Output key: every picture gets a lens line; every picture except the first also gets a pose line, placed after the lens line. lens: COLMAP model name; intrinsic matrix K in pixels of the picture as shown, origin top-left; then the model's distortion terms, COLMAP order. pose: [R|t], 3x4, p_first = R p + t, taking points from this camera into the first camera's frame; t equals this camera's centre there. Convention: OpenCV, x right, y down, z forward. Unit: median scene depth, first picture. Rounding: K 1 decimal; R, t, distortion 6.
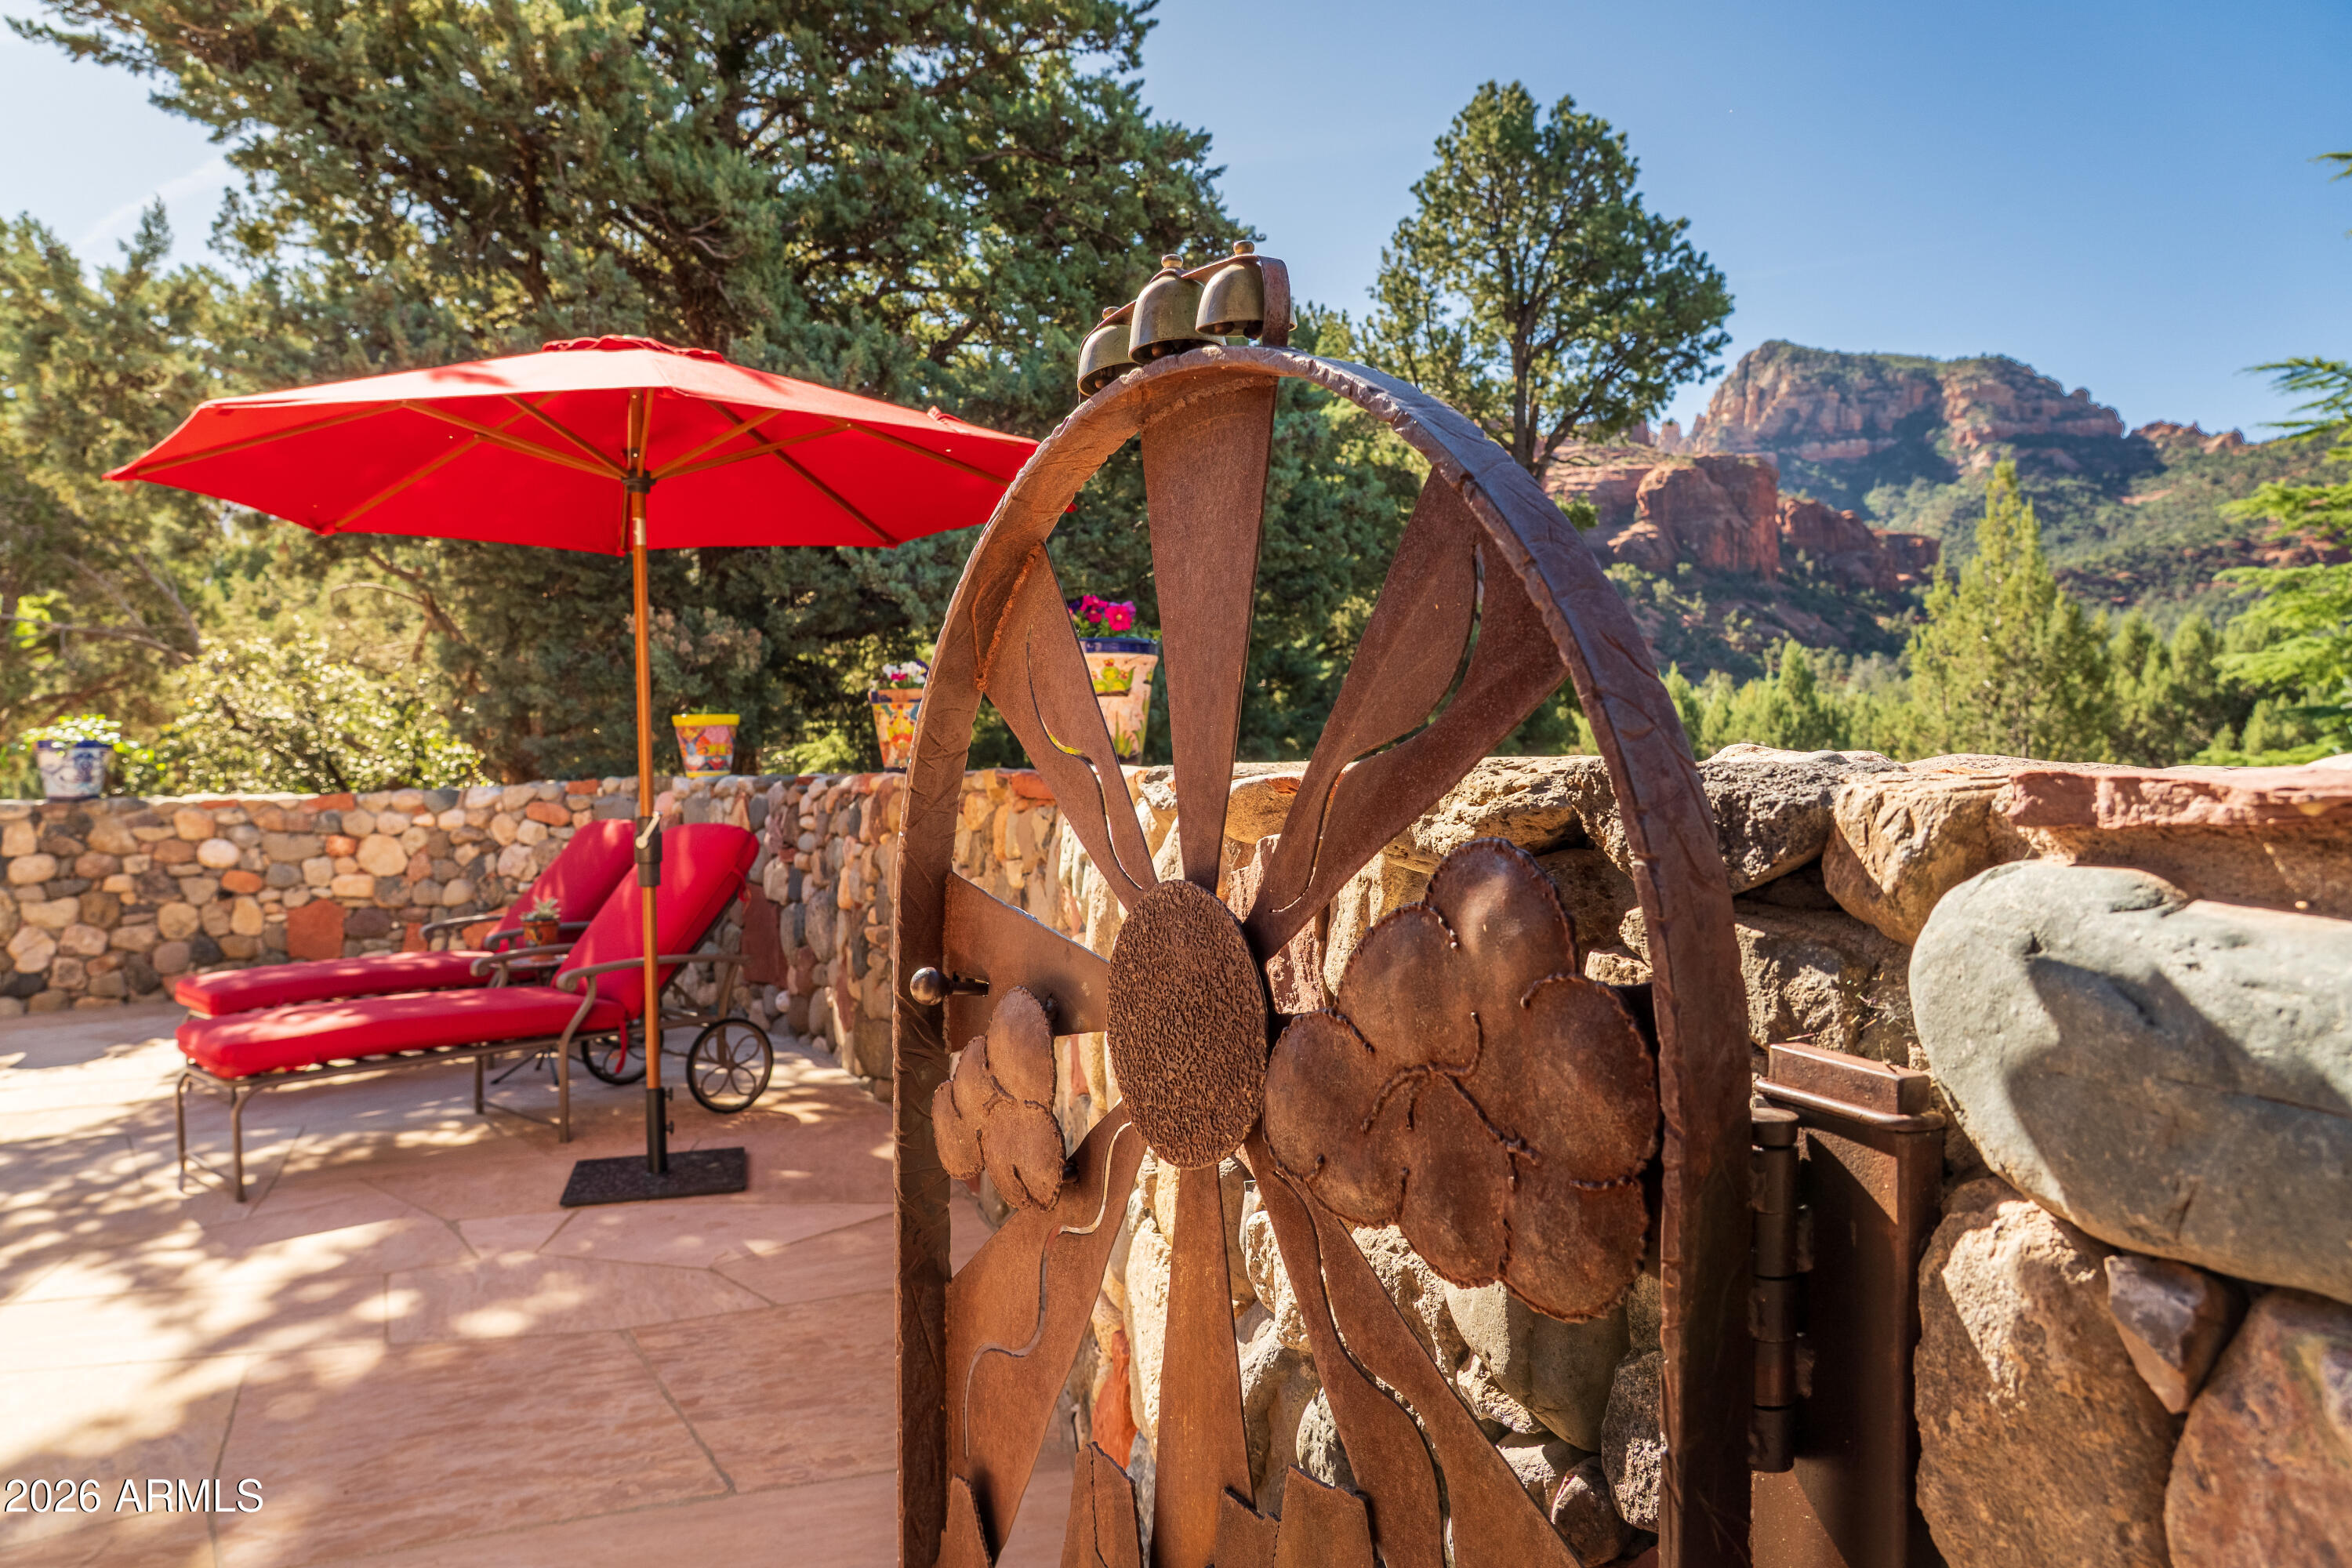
lens RADIAL K [[1602.3, 0, 1165.9], [0, 1602.3, 694.2], [0, 0, 1]] dist [-0.007975, -0.010272]
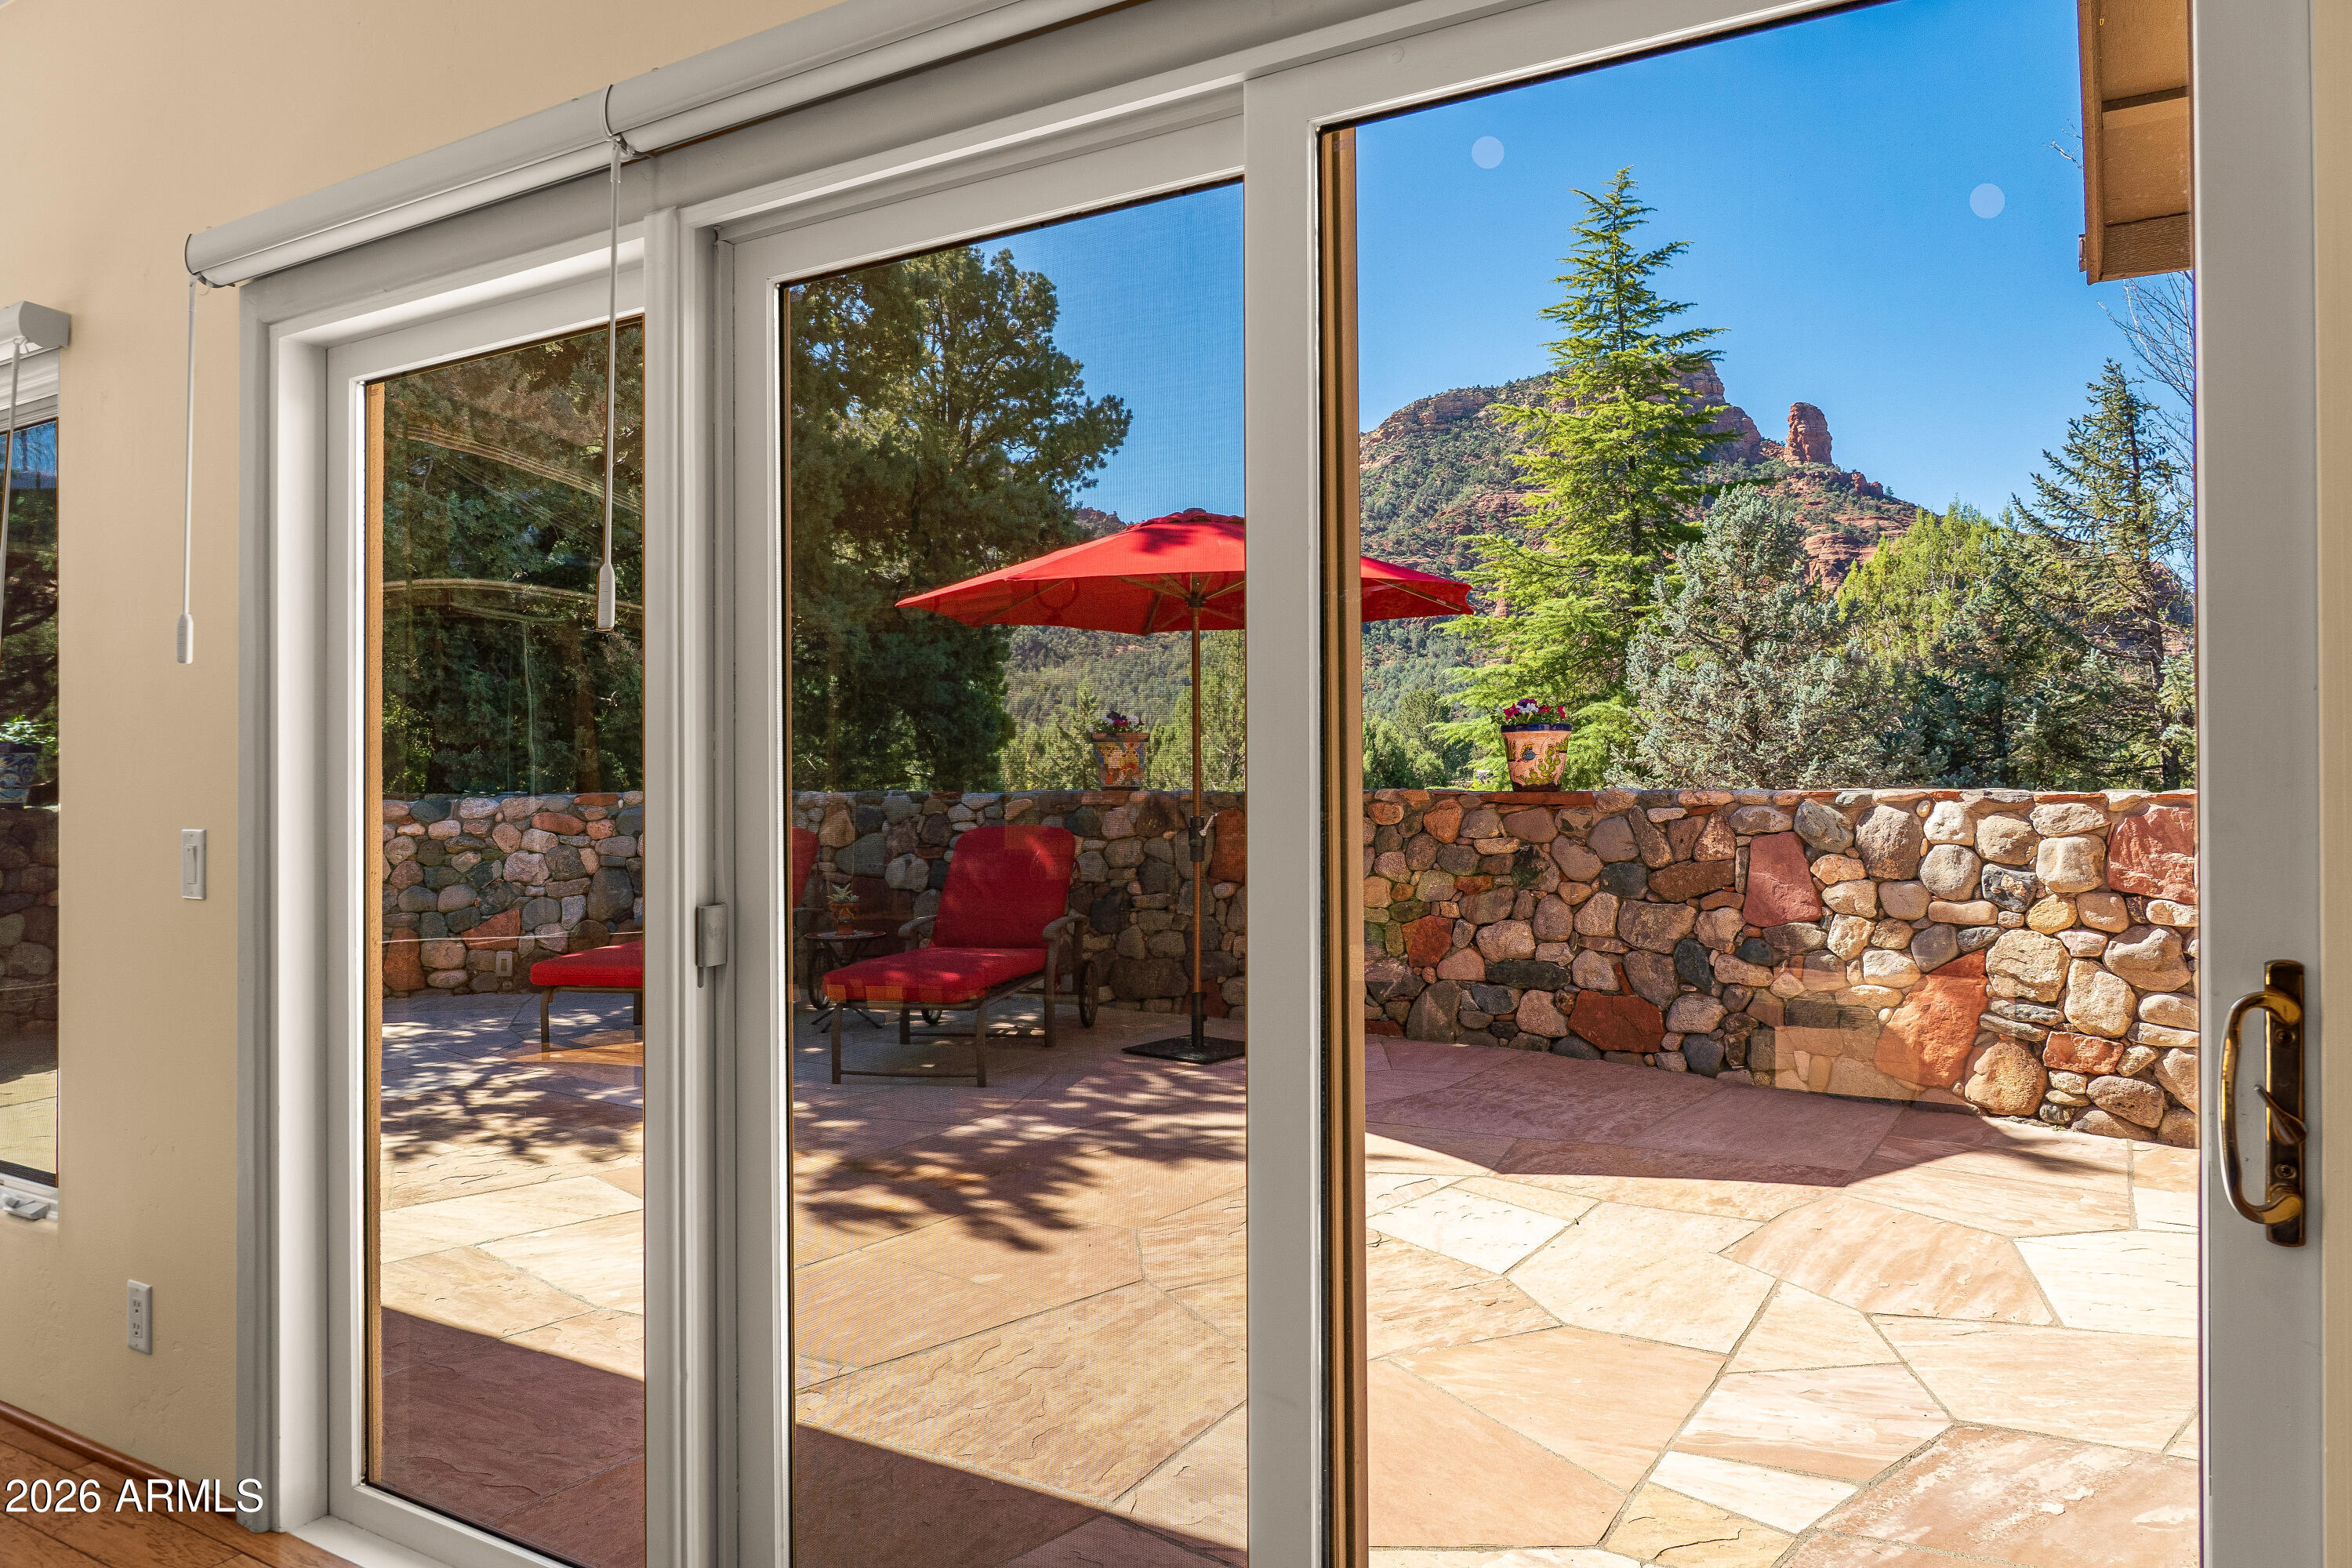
lens RADIAL K [[1602.3, 0, 1125.7], [0, 1602.3, 721.3], [0, 0, 1]] dist [-0.007975, -0.010272]
pose [[0.817388, 0.034685, 0.575042, -0.694849], [-0.035649, 0.999318, -0.009603, 0.000303], [-0.574983, -0.012651, 0.818068, -0.134250]]
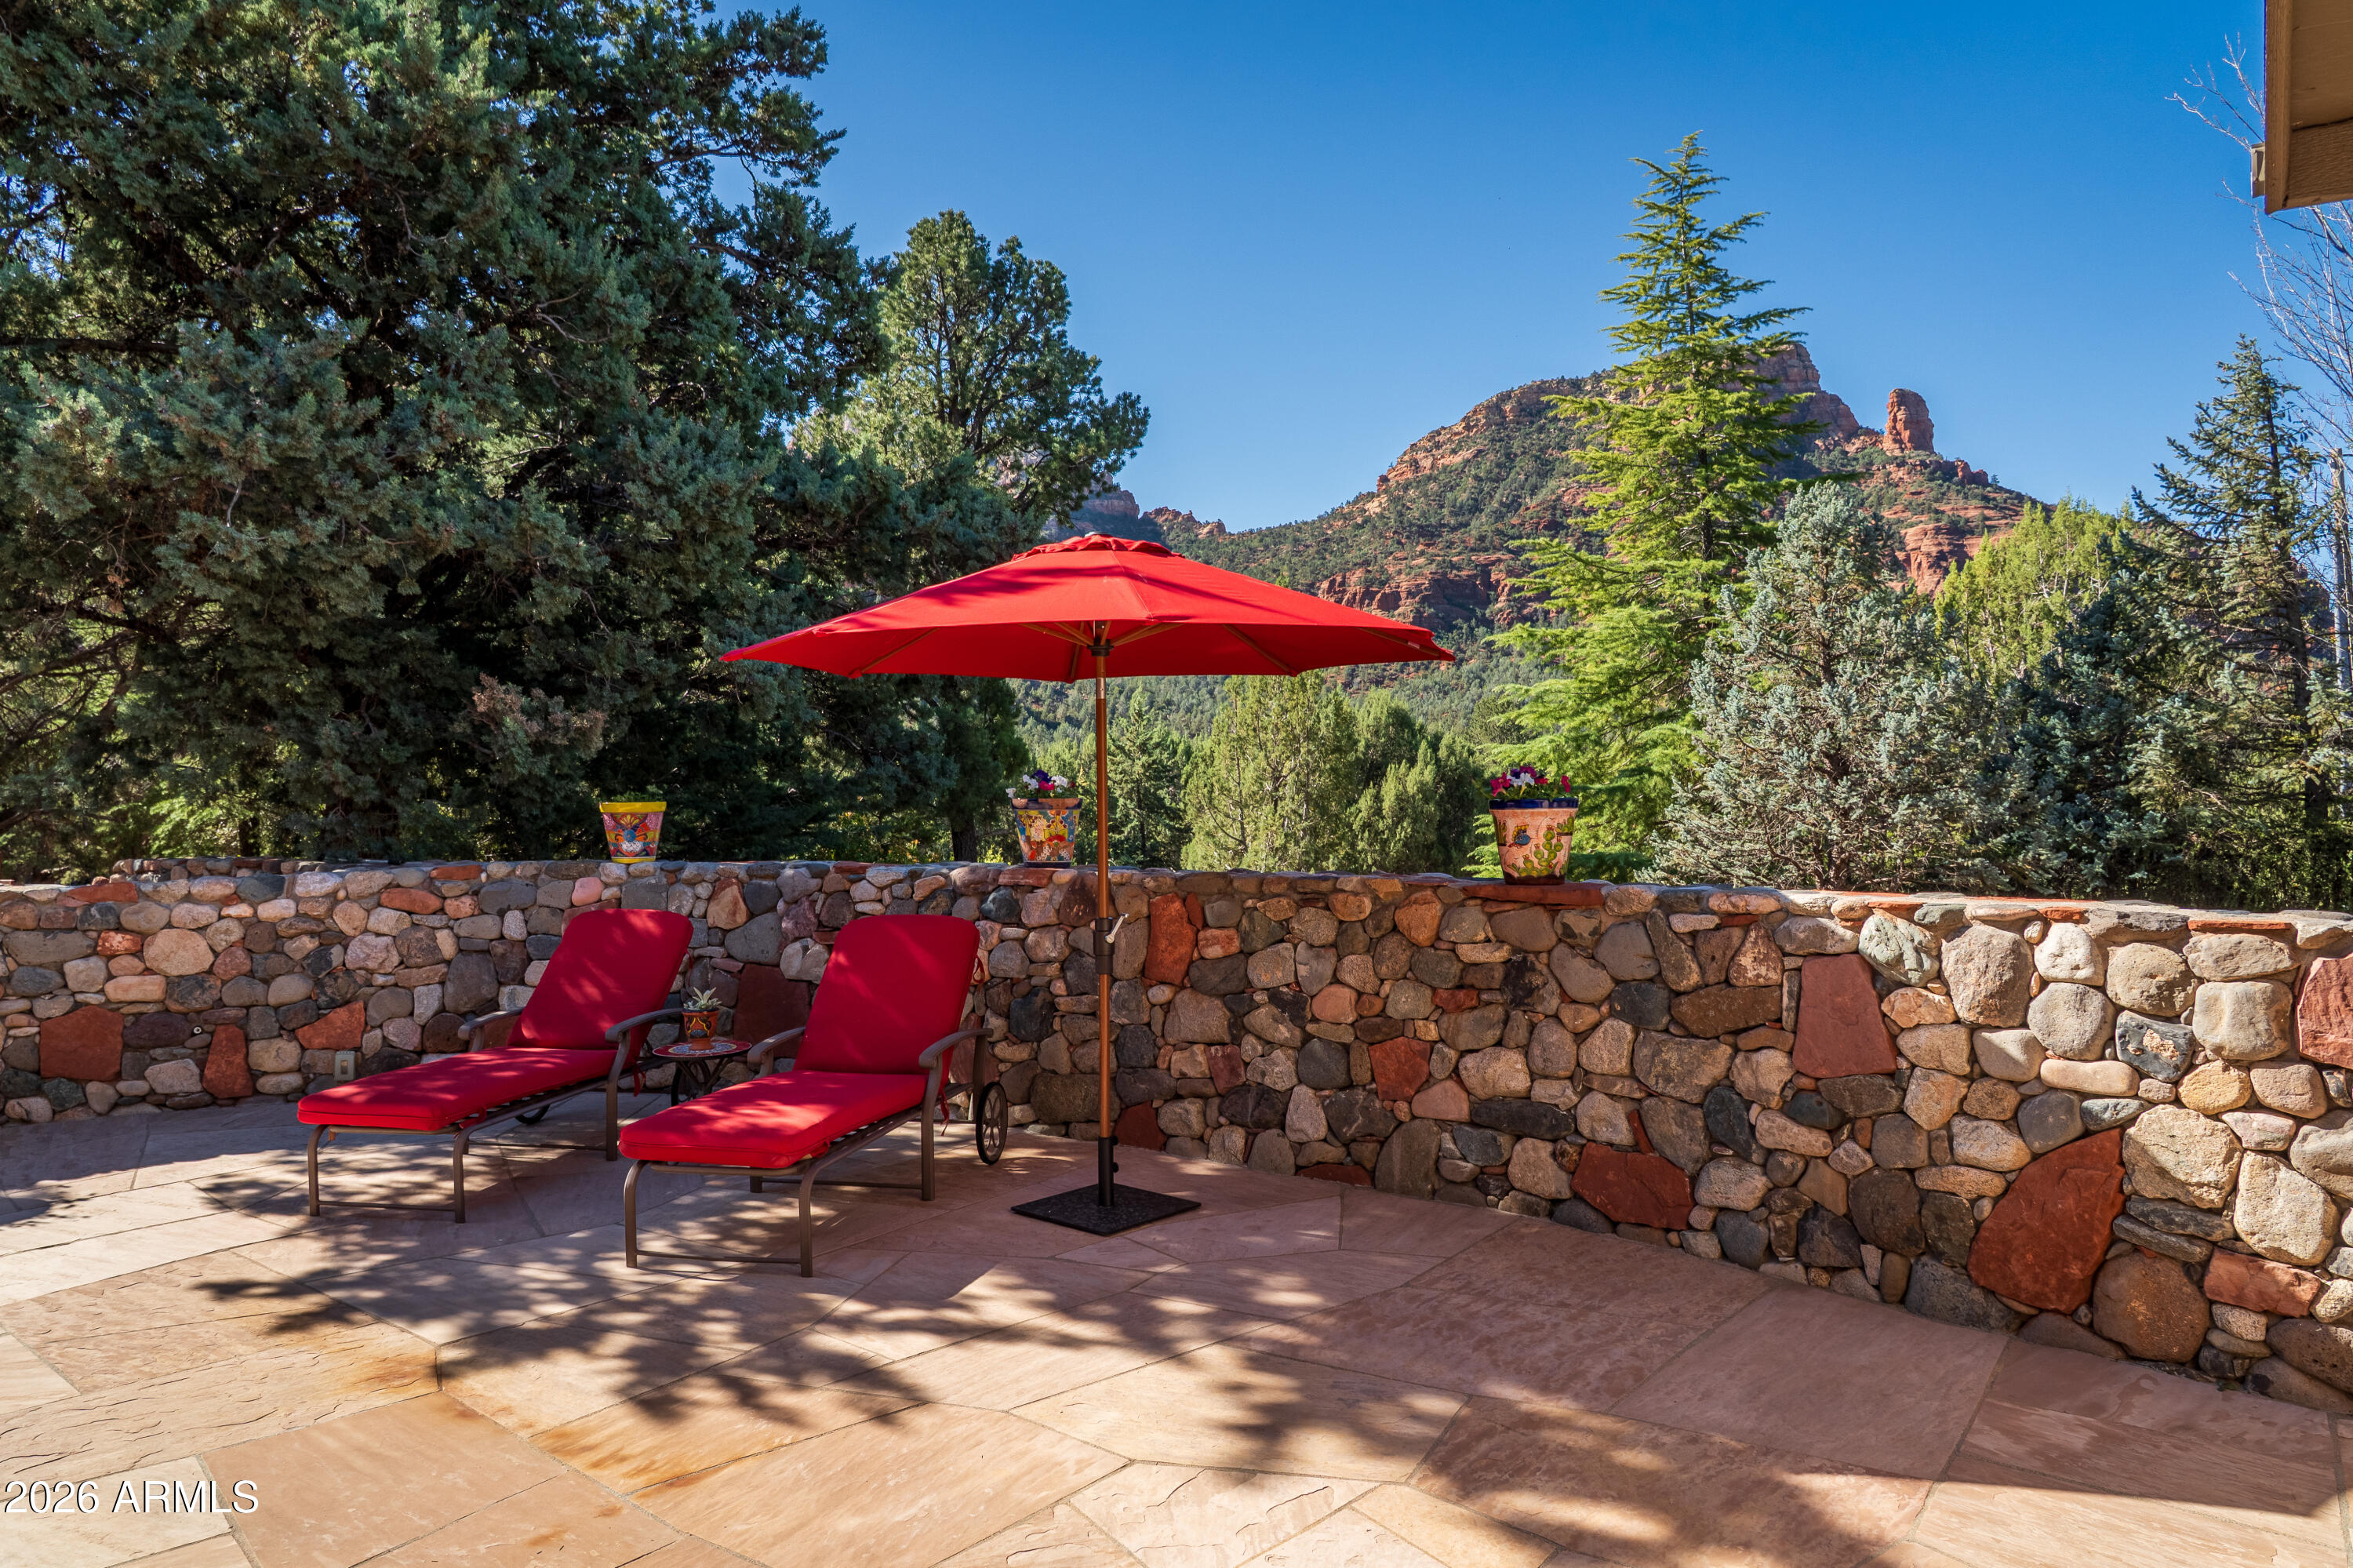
lens RADIAL K [[1603.1, 0, 1133.2], [0, 1603.1, 726.3], [0, 0, 1]] dist [-0.007975, -0.010272]
pose [[0.845081, 0.026701, 0.533971, -0.526803], [-0.028993, 0.999571, -0.004097, -0.038172], [-0.533851, -0.012019, 0.845493, -0.042025]]
